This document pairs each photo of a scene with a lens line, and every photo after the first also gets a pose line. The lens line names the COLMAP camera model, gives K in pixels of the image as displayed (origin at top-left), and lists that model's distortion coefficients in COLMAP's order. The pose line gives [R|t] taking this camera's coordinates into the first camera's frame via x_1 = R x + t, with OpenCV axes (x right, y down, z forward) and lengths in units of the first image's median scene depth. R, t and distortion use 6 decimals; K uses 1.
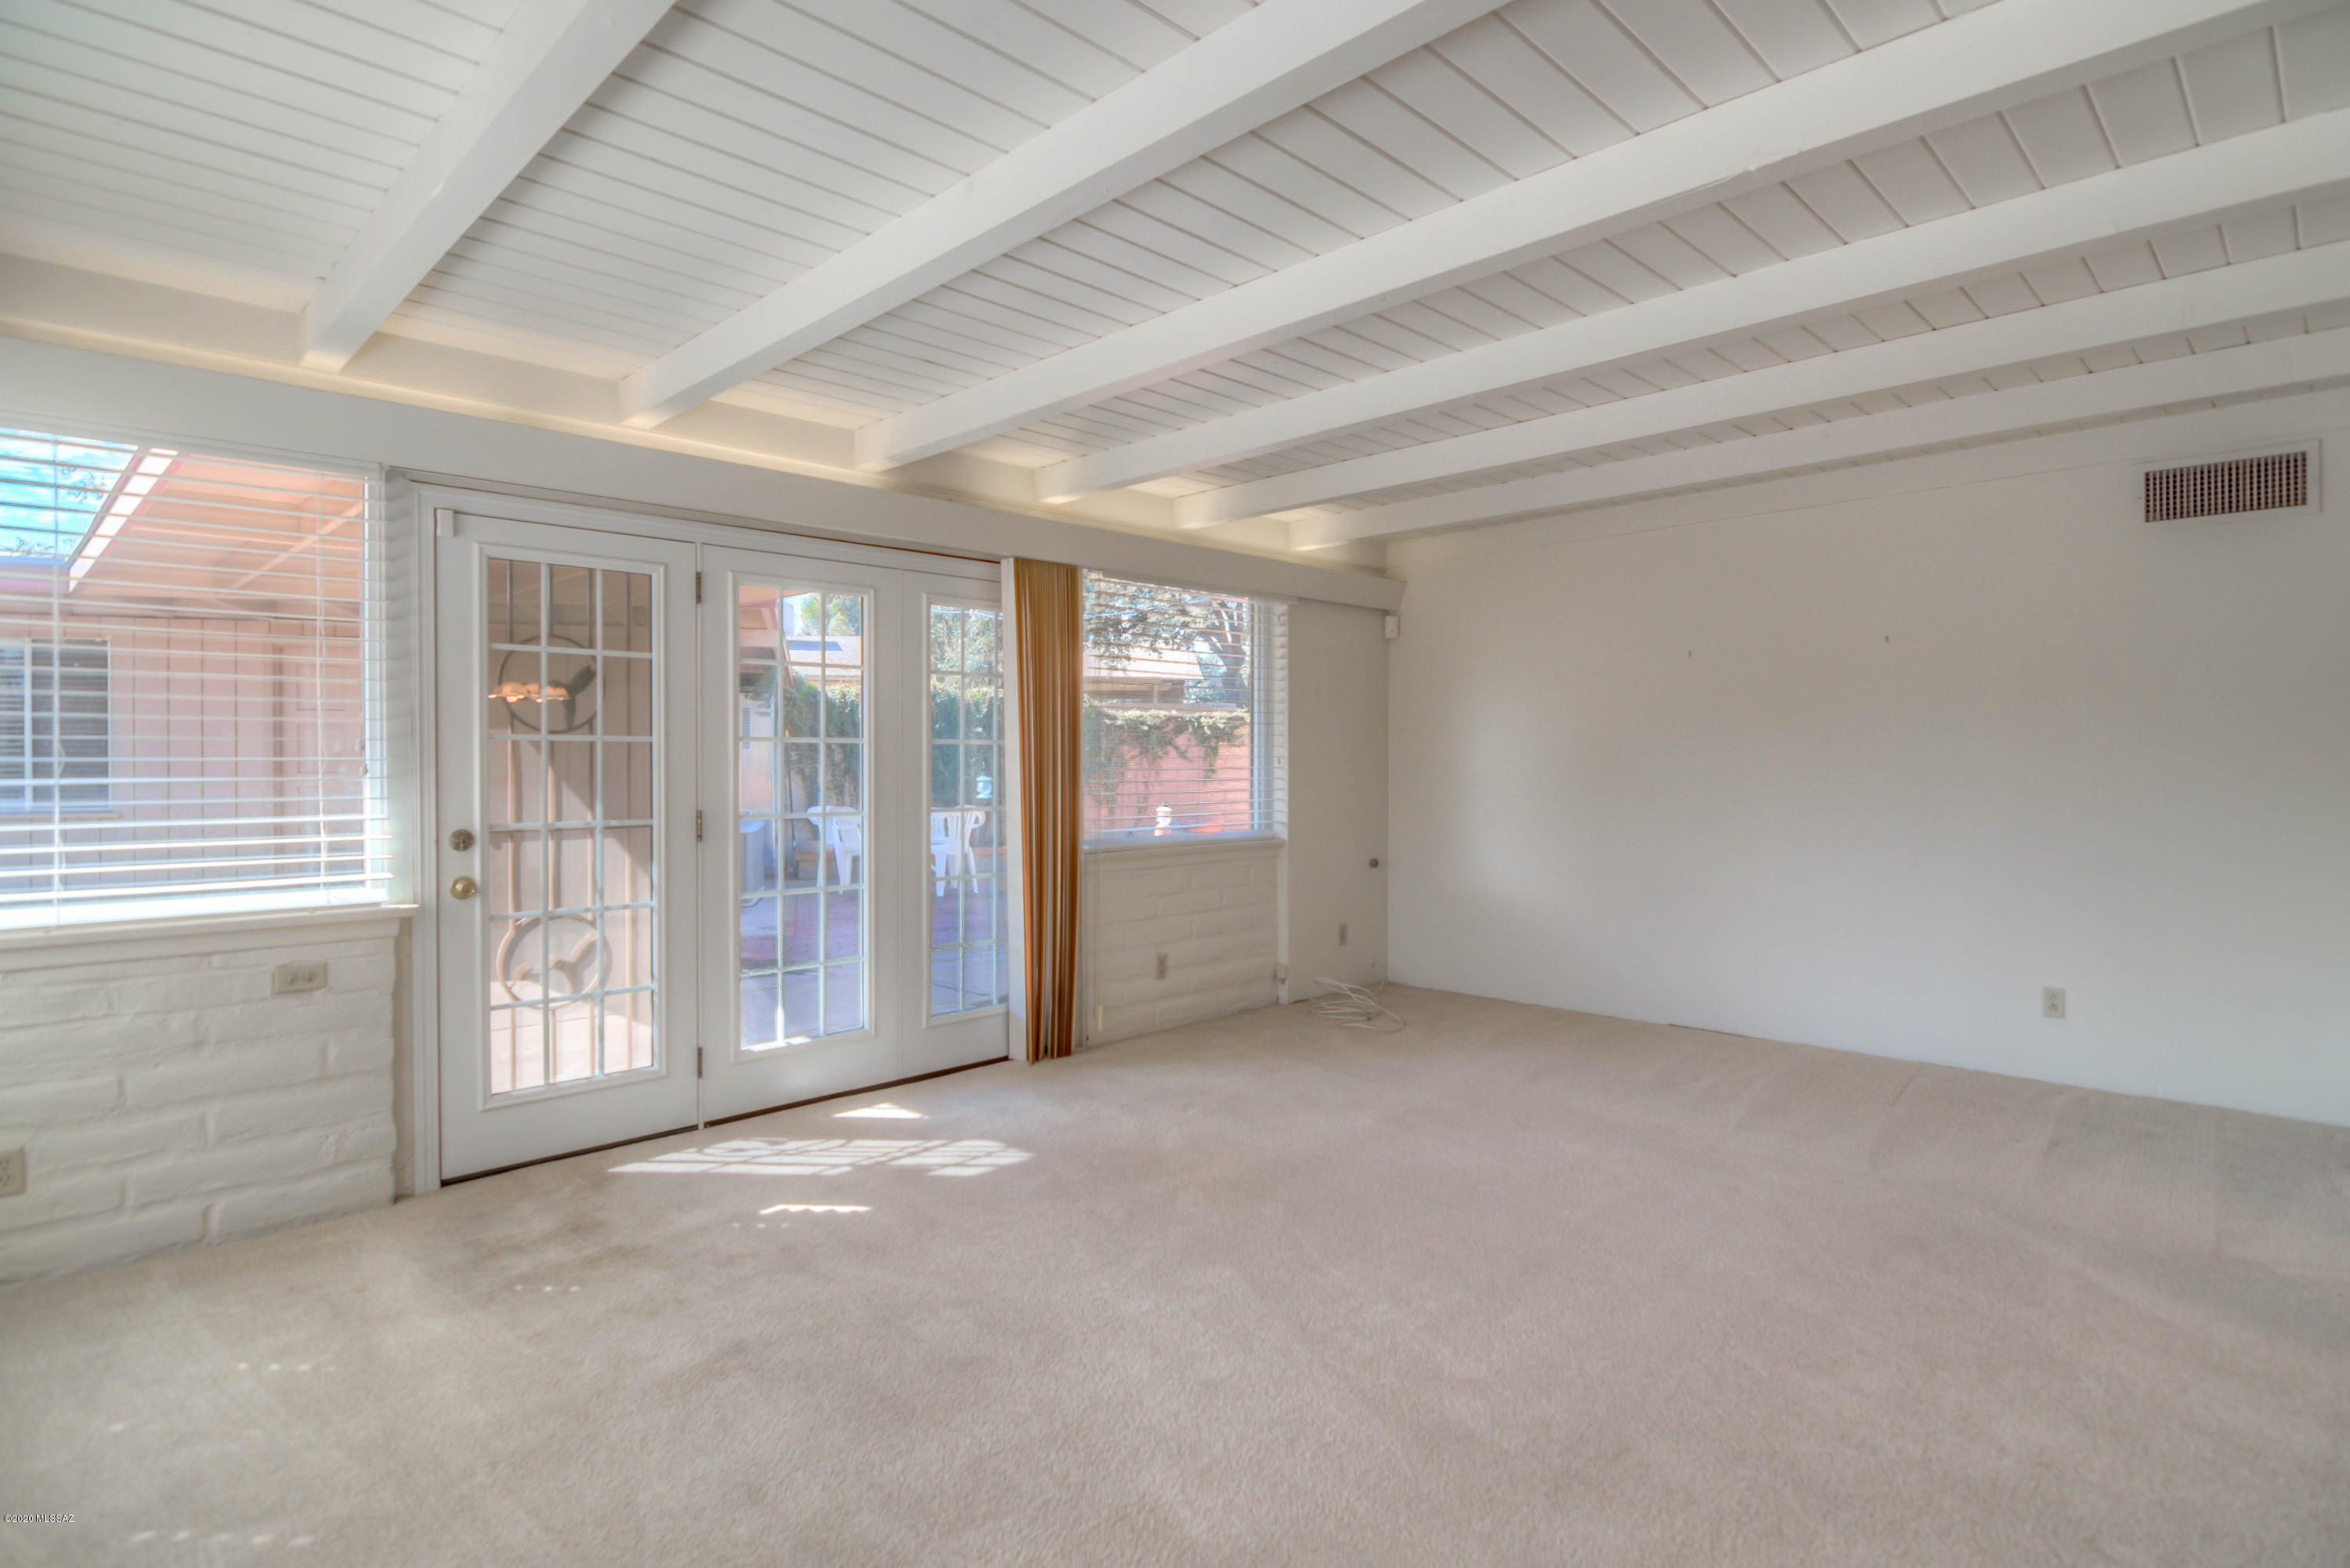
lens RADIAL K [[1189.0, 0, 1201.6], [0, 1189.0, 785.8], [0, 0, 1]] dist [0.005764, -0.012448]
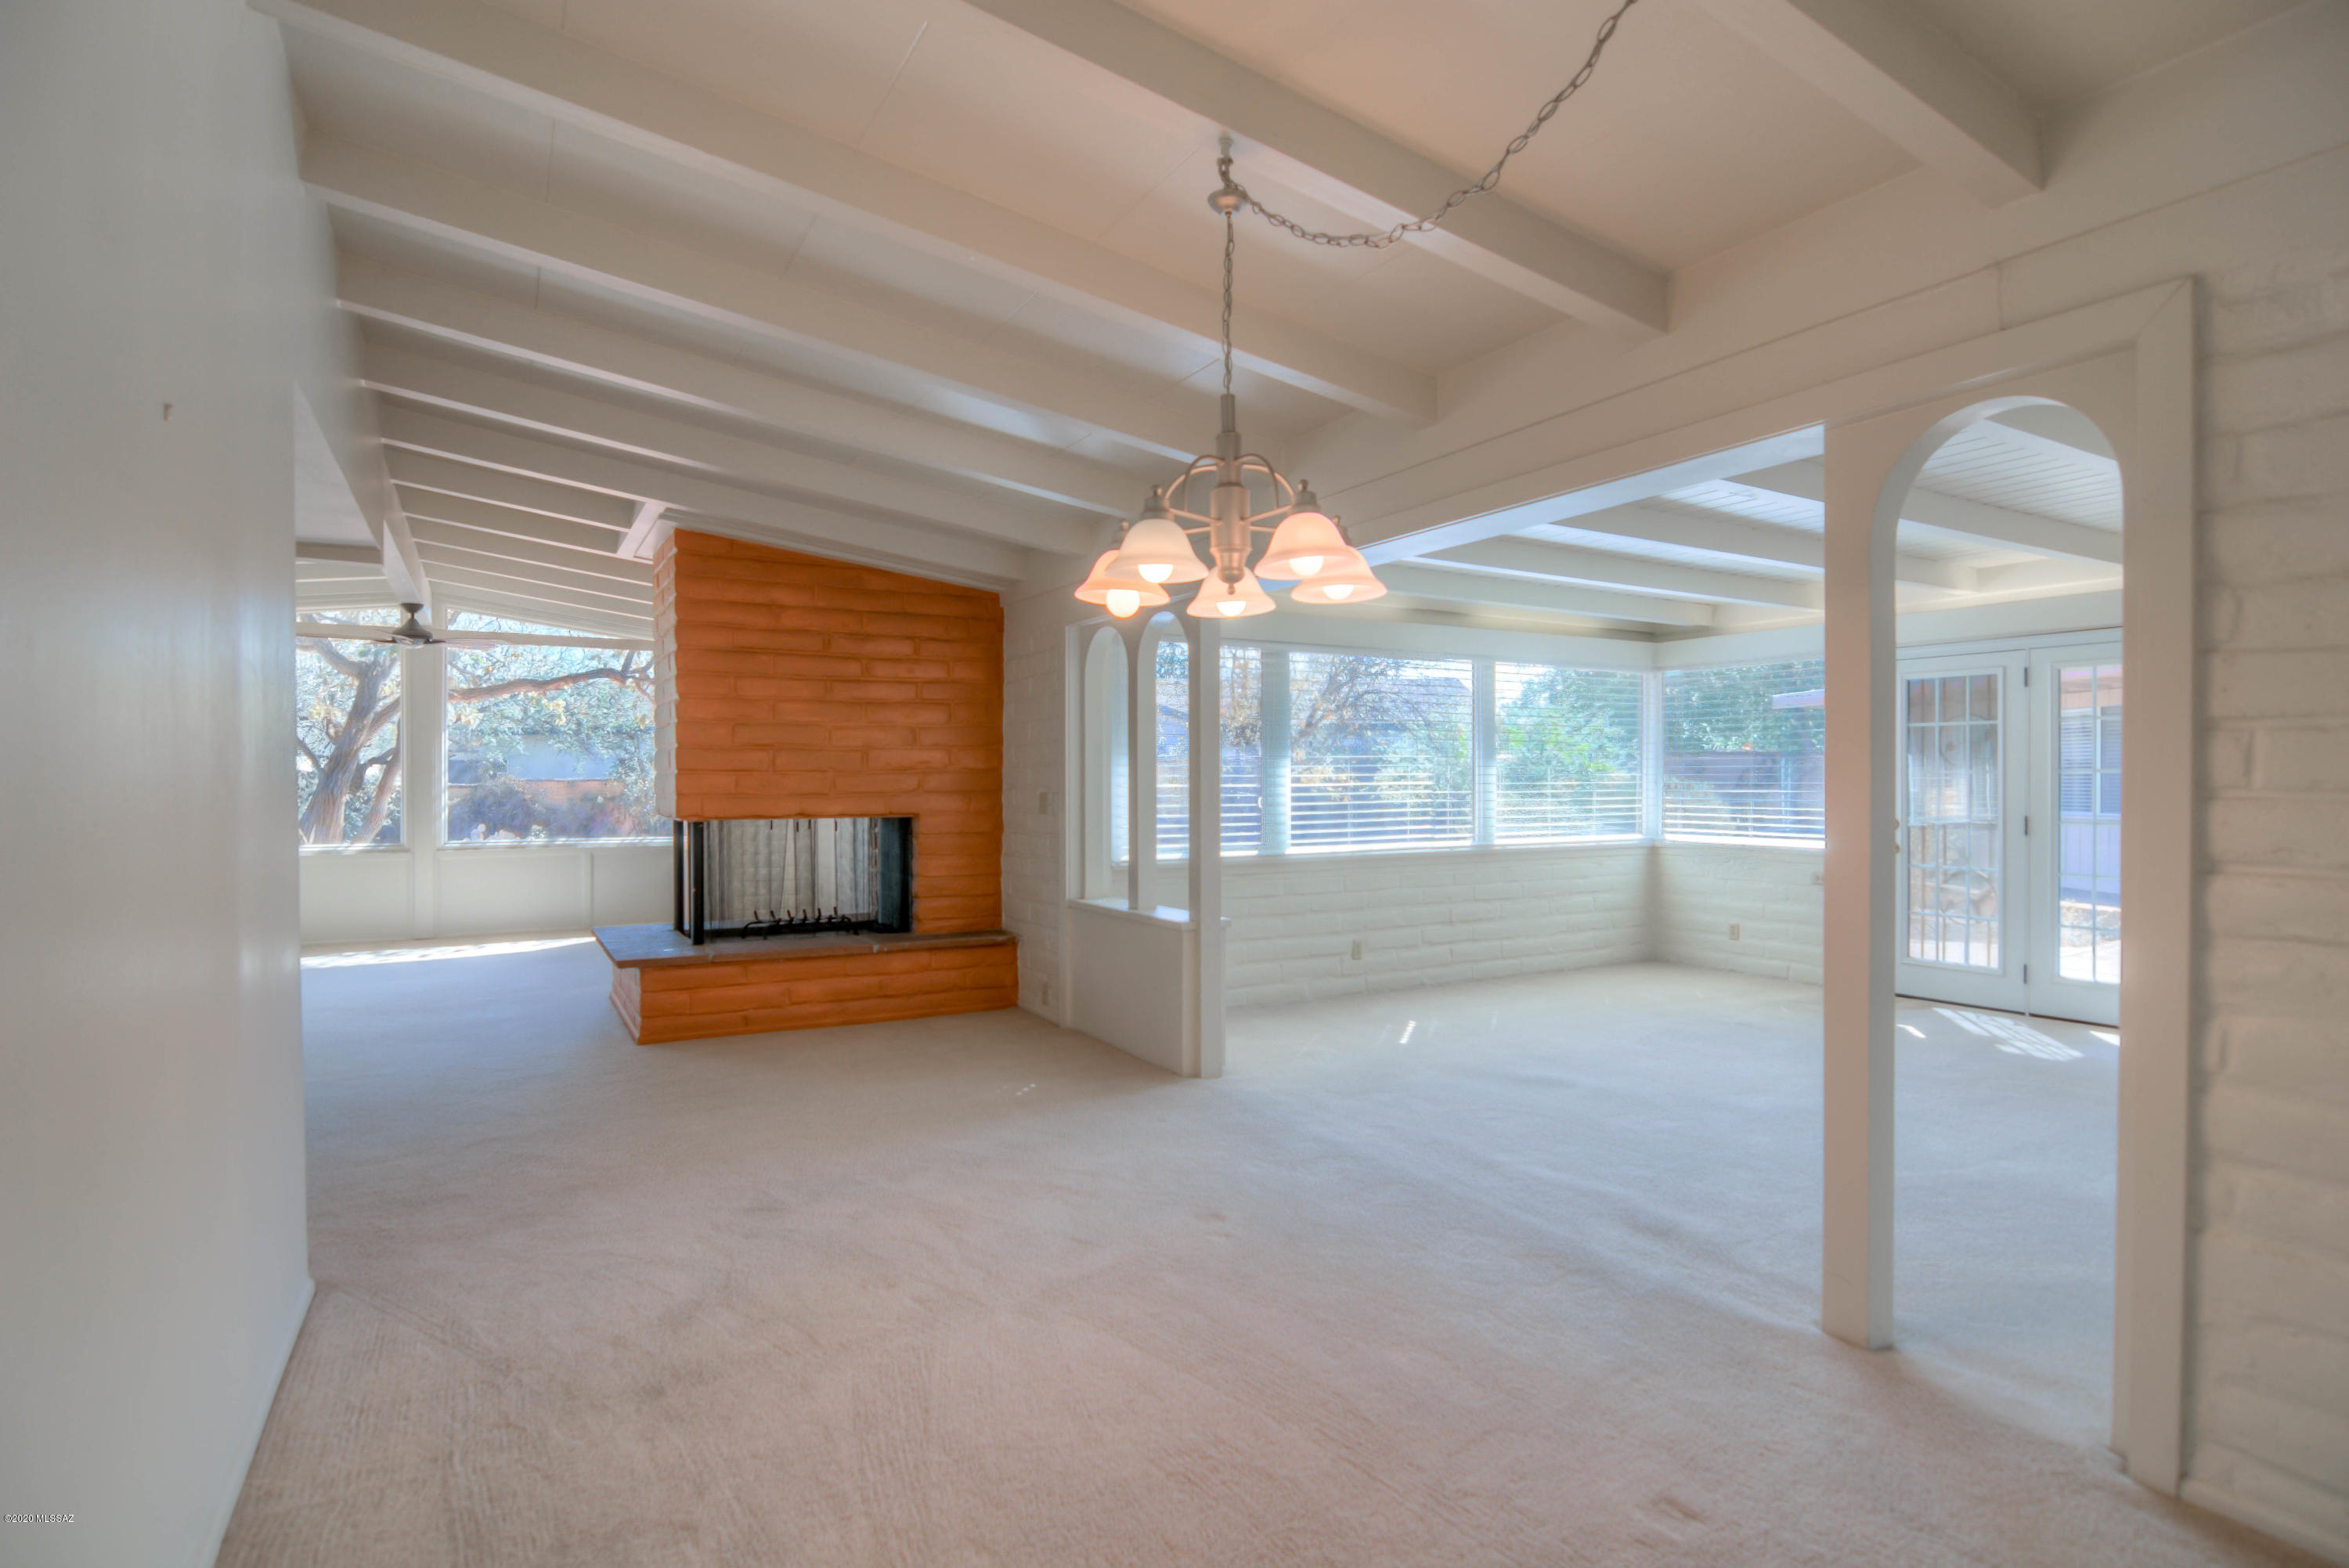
lens RADIAL K [[1171.7, 0, 1161.5], [0, 1171.7, 782.2], [0, 0, 1]] dist [0.008588, -0.014125]
pose [[-0.276194, 0.001667, -0.961101, 1.495818], [-0.023547, 0.999687, 0.008501, -0.011667], [0.960813, 0.024979, -0.276068, 0.335888]]
